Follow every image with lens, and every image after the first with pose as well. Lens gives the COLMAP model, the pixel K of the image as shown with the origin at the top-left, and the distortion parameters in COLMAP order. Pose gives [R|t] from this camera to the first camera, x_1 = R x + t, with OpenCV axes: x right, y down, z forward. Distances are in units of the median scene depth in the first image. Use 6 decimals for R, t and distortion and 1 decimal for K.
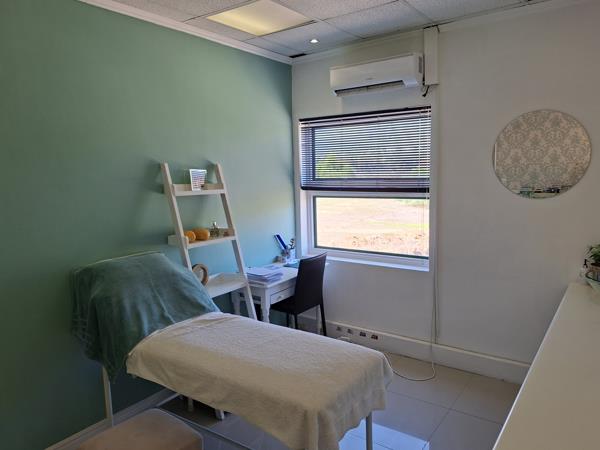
lens RADIAL K [[434.3, 0, 300.3], [0, 434.3, 224.0], [0, 0, 1]] dist [0.036728, 0.000594]
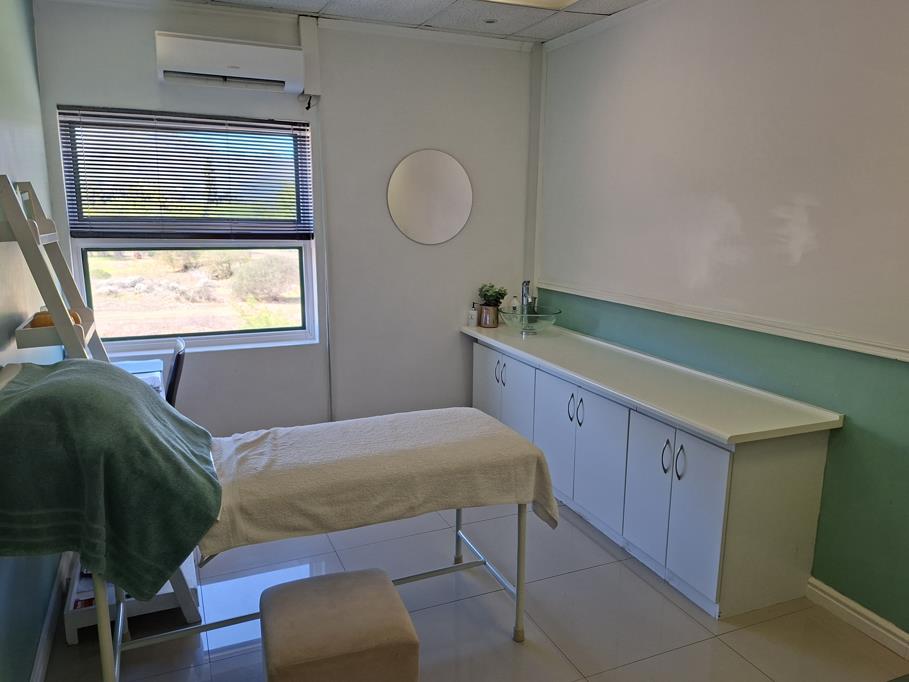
lens RADIAL K [[682.1, 0, 455.0], [0, 682.1, 345.4], [0, 0, 1]] dist [0.029089, -0.000862]
pose [[0.507580, -0.136145, 0.850780, -0.548216], [0.084831, 0.990536, 0.107898, 0.002985], [-0.857418, 0.017406, 0.514325, 0.157791]]
